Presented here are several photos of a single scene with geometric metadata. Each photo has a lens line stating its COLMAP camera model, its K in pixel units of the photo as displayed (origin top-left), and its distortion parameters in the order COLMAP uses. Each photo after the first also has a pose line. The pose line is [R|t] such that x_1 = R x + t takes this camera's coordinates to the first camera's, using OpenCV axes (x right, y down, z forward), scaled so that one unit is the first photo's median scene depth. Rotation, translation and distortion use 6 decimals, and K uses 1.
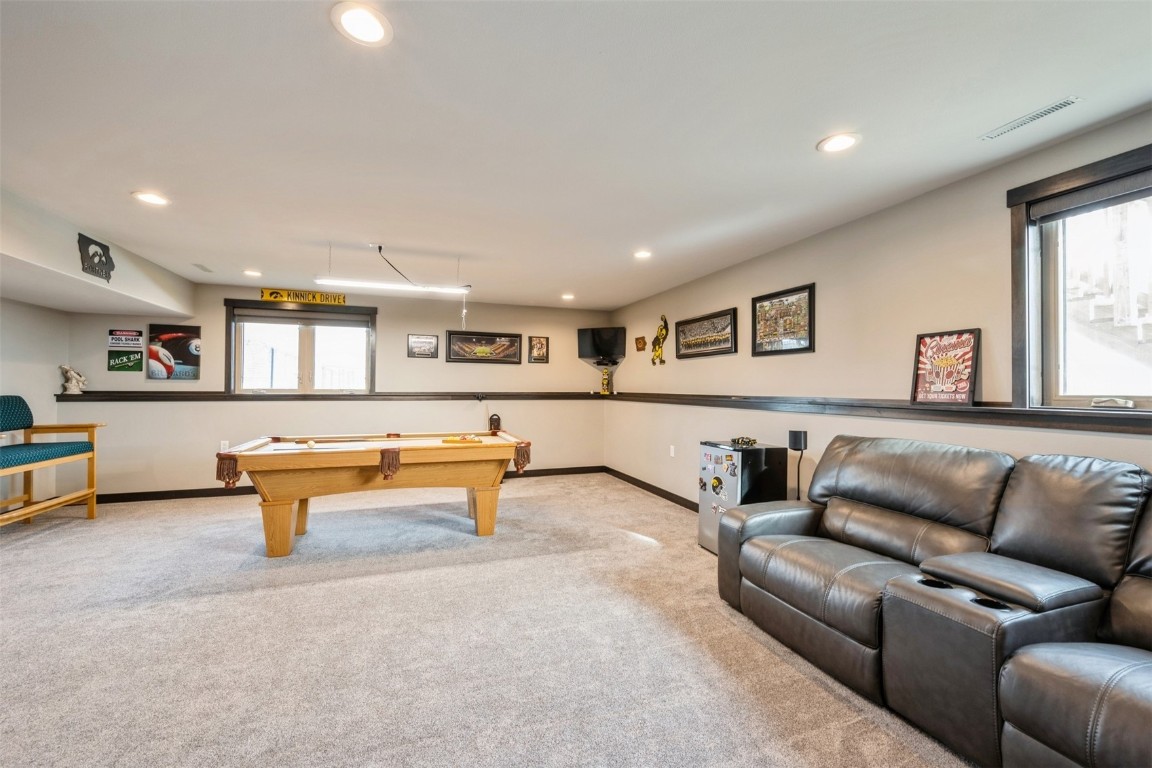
lens RADIAL K [[467.9, 0, 576.0], [0, 467.9, 384.0], [0, 0, 1]] dist [-0.001974, 0.000168]
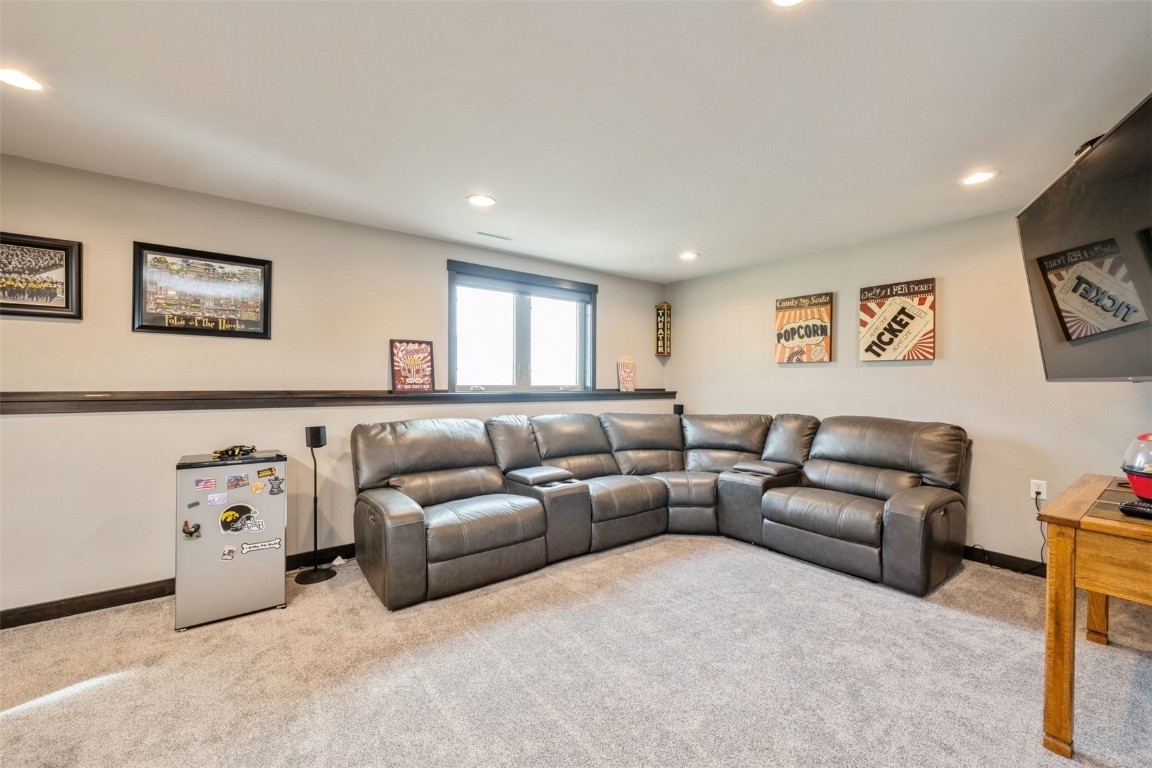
lens RADIAL K [[467.9, 0, 576.0], [0, 467.9, 384.0], [0, 0, 1]] dist [-0.001974, 0.000168]
pose [[-0.307302, -0.006472, 0.951590, -0.665033], [-0.014786, 0.999889, 0.002025, 0.007868], [-0.951497, -0.013447, -0.307364, 0.932006]]
